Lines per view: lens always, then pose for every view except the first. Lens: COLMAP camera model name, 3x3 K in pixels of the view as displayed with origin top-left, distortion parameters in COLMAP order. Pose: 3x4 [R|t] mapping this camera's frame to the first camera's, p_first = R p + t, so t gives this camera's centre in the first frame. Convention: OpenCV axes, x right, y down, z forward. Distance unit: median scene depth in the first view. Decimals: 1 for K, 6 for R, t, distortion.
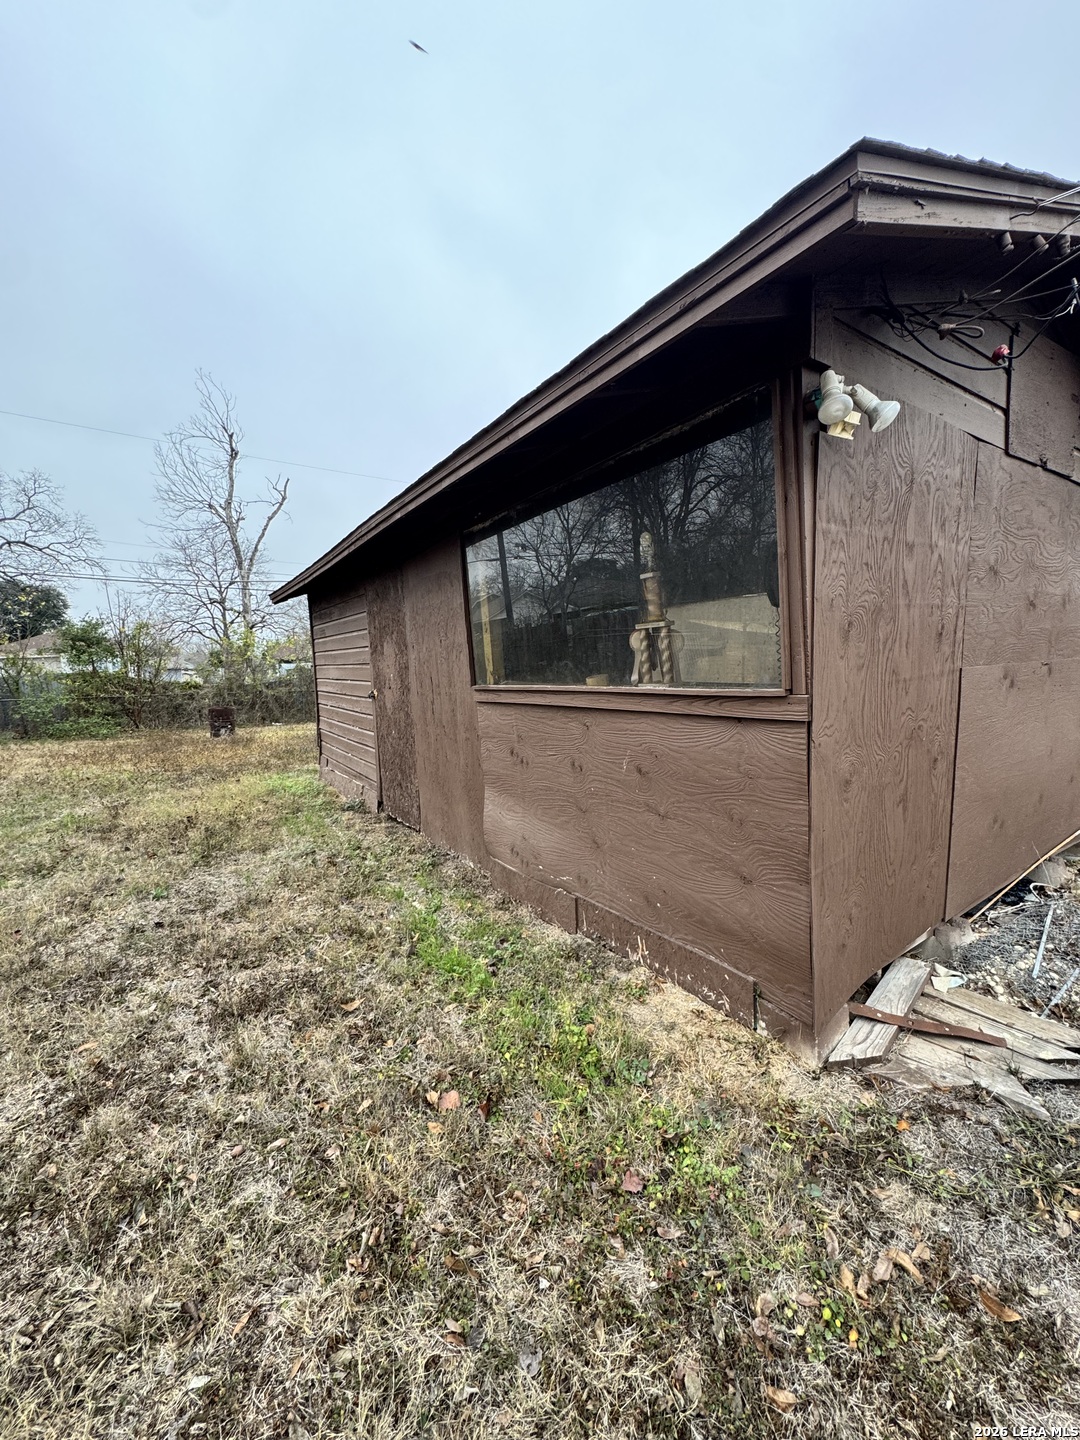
lens RADIAL K [[574.7, 0, 534.4], [0, 574.7, 720.8], [0, 0, 1]] dist [-0.006203, 0.000261]
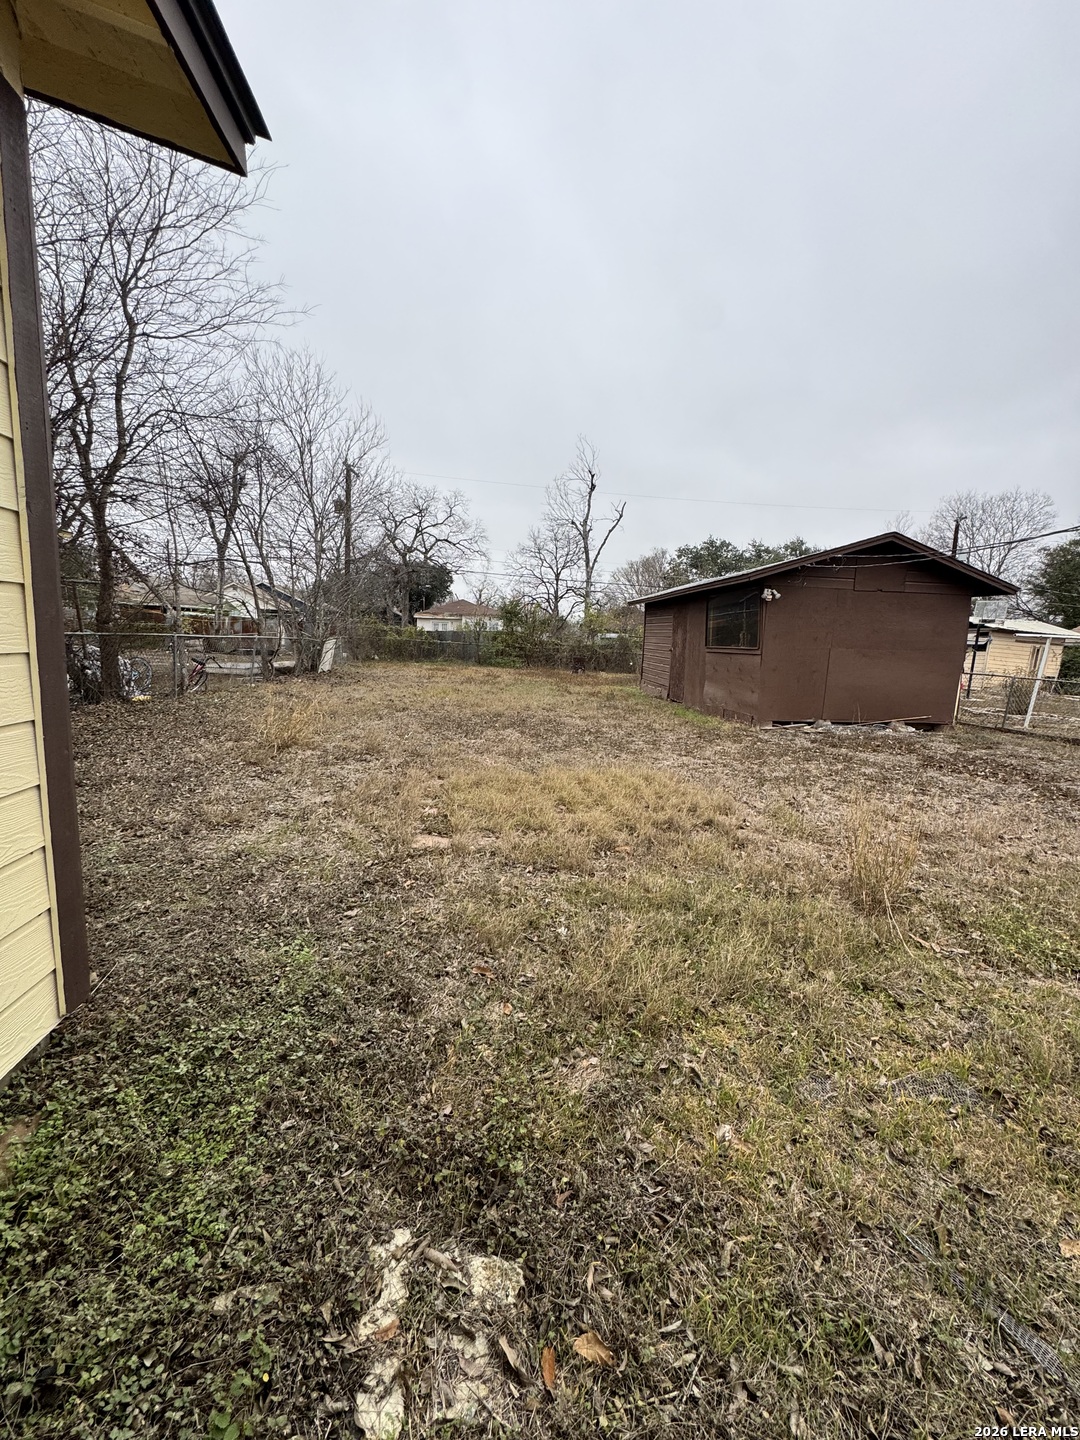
lens RADIAL K [[574.7, 0, 539.9], [0, 574.7, 714.2], [0, 0, 1]] dist [-0.006203, 0.000261]
pose [[0.881826, 0.127199, -0.454096, 0.144108], [-0.113235, 0.991877, 0.057943, 0.057095], [0.457778, 0.000324, 0.889067, -0.553823]]
